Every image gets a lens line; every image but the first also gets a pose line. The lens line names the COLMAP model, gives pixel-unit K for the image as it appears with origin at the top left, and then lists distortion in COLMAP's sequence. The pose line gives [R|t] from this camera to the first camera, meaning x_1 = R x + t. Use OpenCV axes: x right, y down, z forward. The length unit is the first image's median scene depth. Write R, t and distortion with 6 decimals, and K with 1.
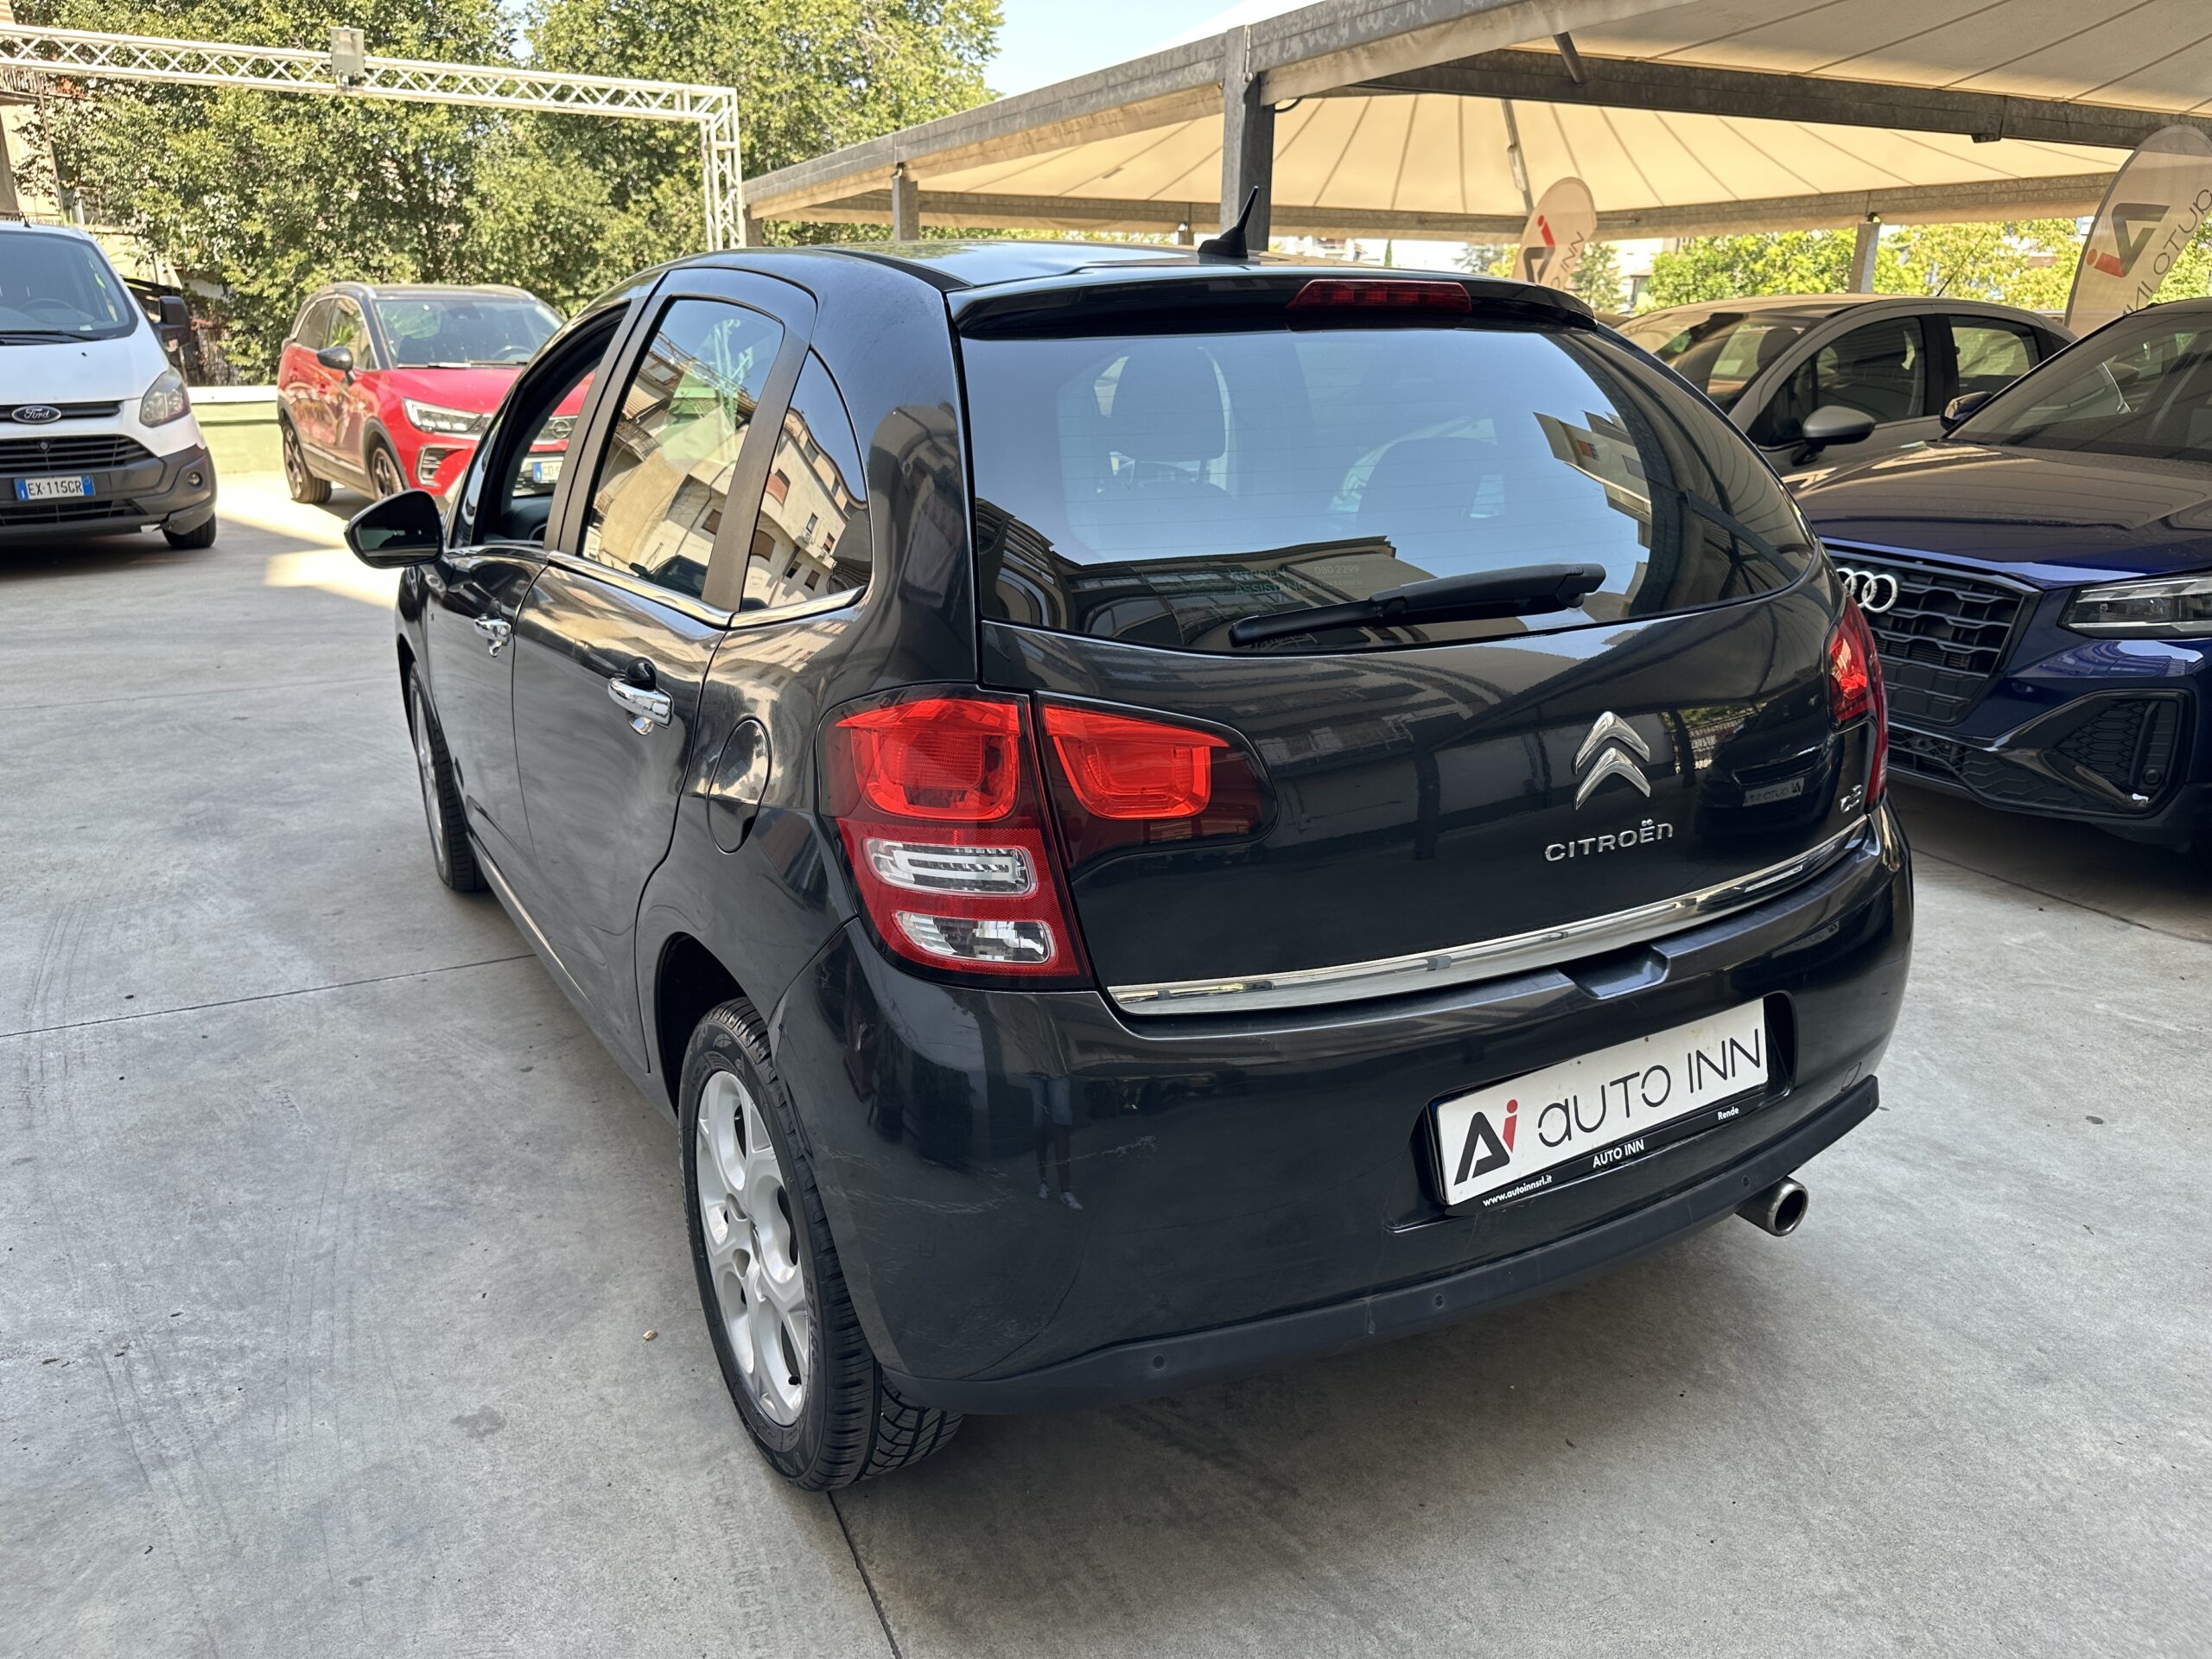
lens RADIAL K [[1556.2, 0, 1083.1], [0, 1556.2, 799.2], [0, 0, 1]] dist [0.054672, -0.057850]
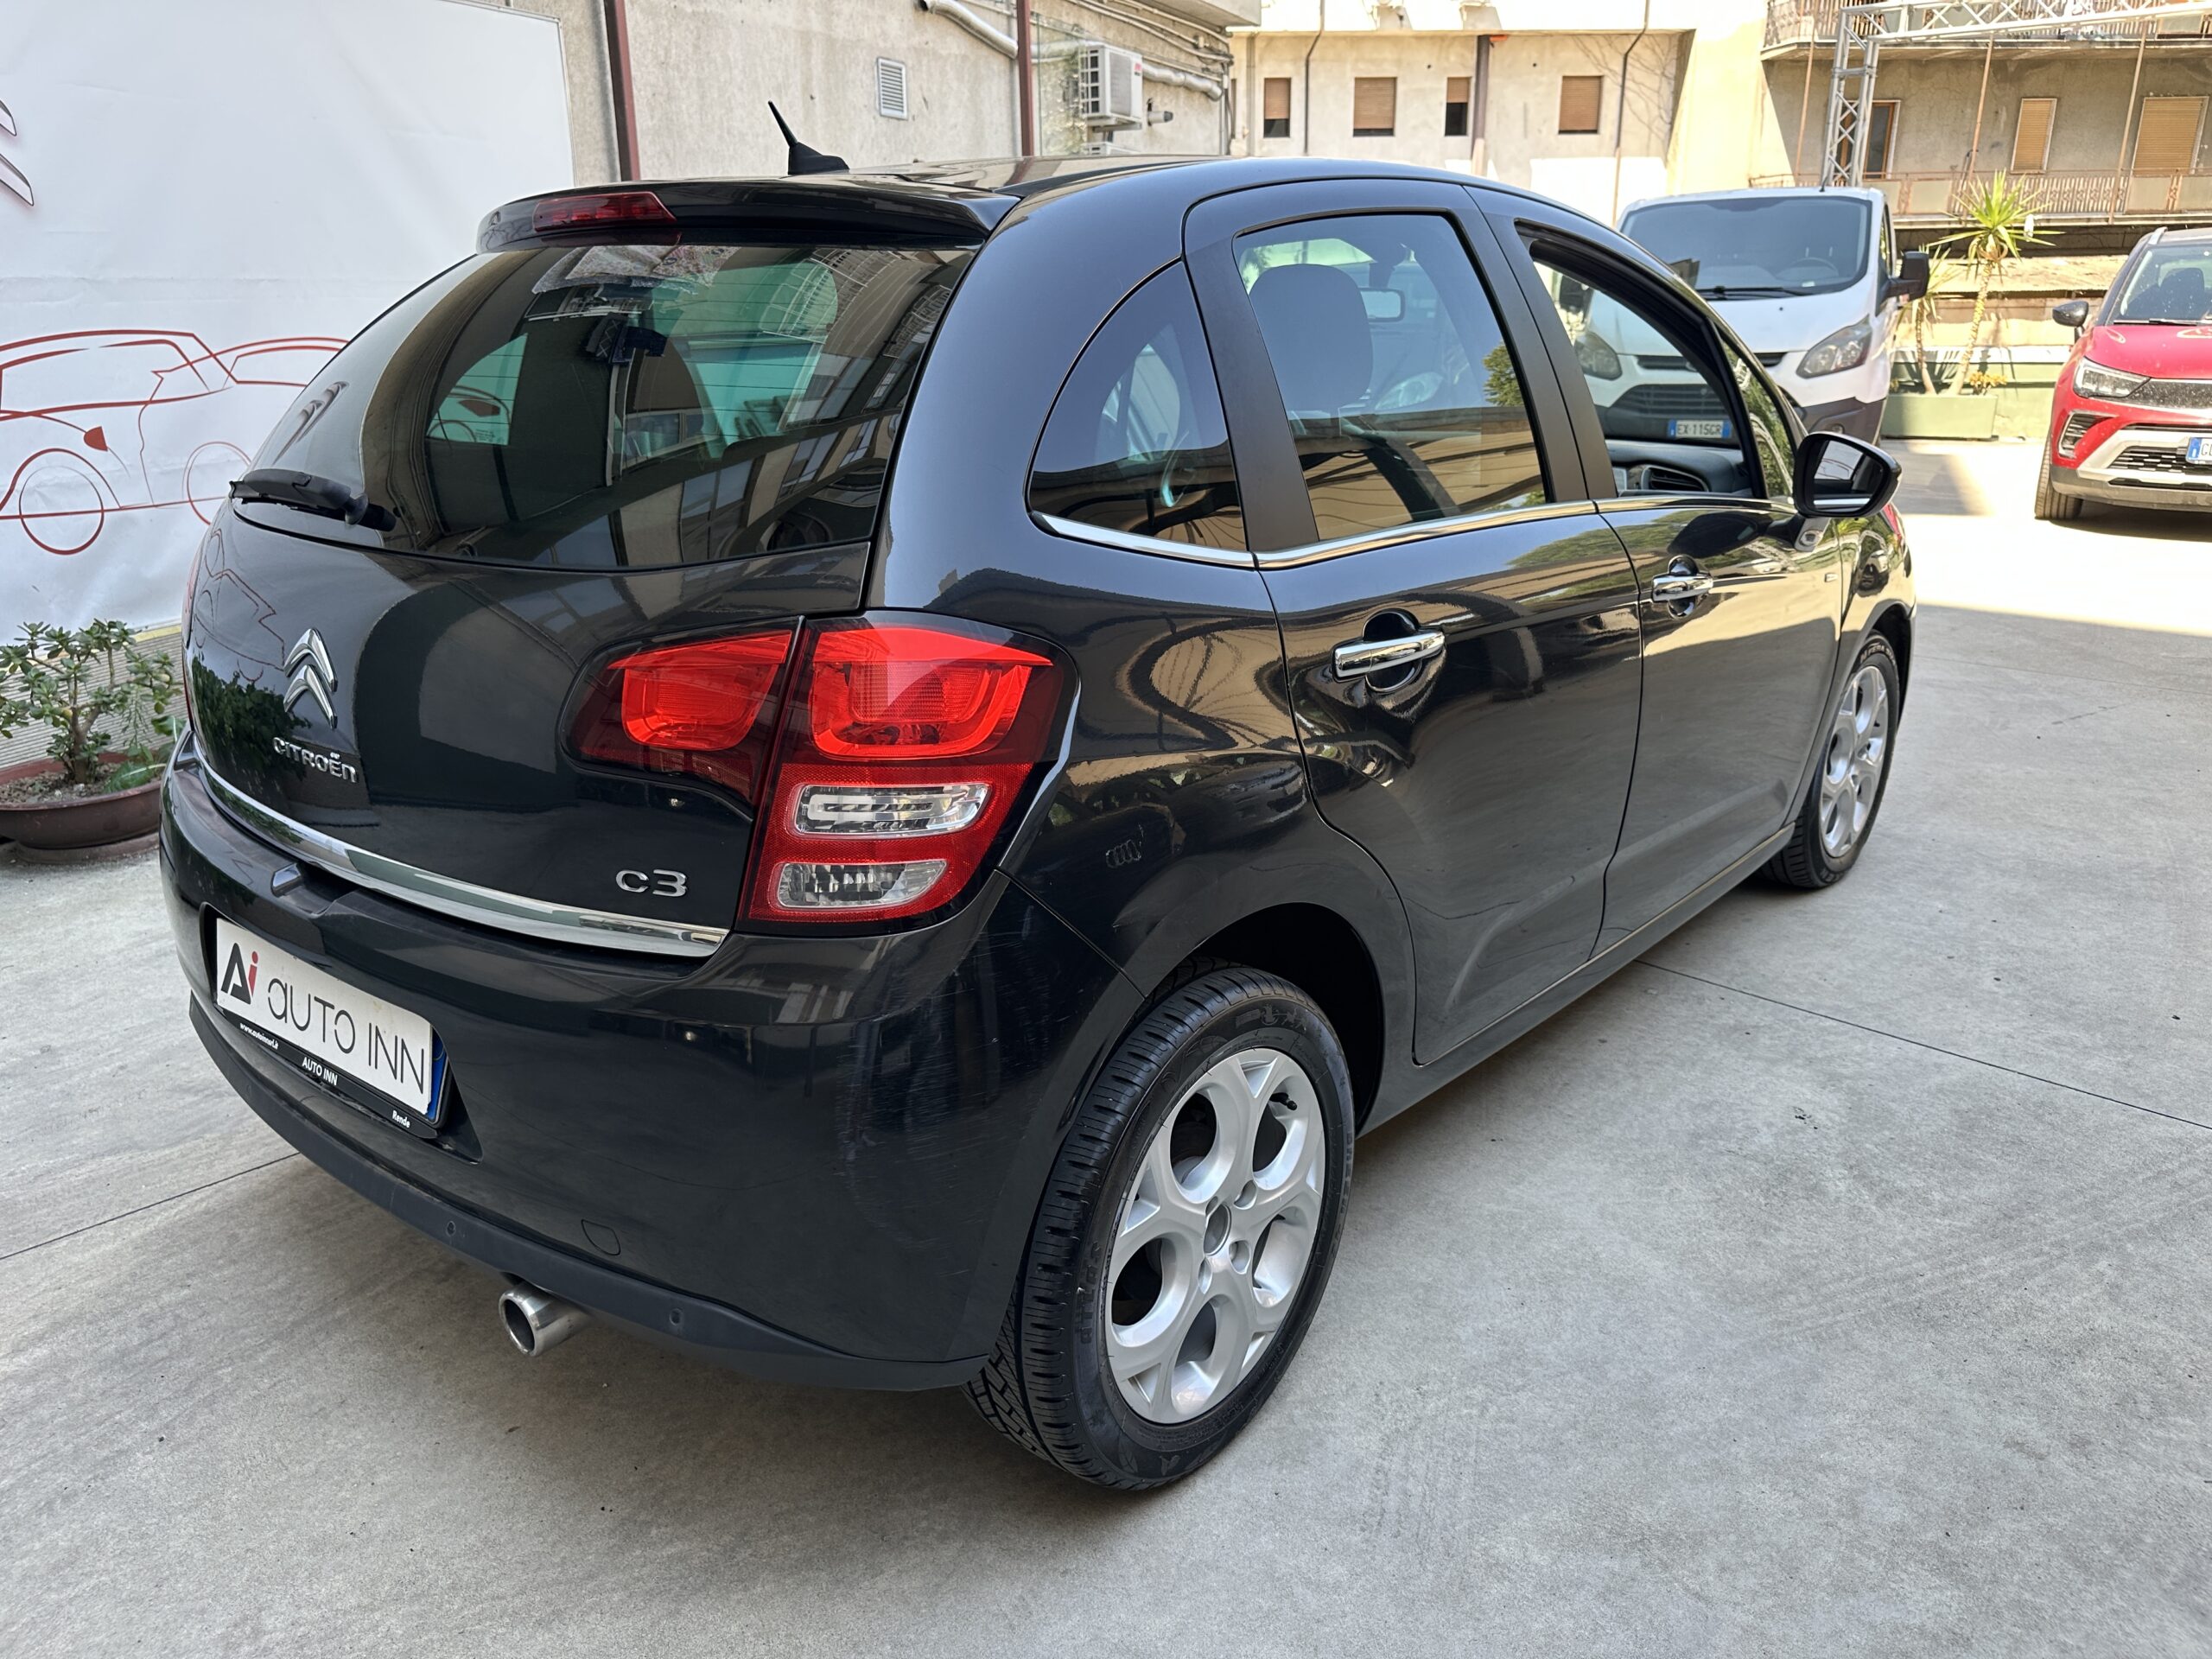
lens RADIAL K [[1575.5, 0, 1099.4], [0, 1575.5, 830.9], [0, 0, 1]] dist [0.005125, -0.004886]
pose [[0.344085, 0.291762, -0.892458, 0.285215], [-0.258210, 0.943252, 0.208815, -0.052993], [0.902736, 0.158592, 0.399895, 0.215378]]
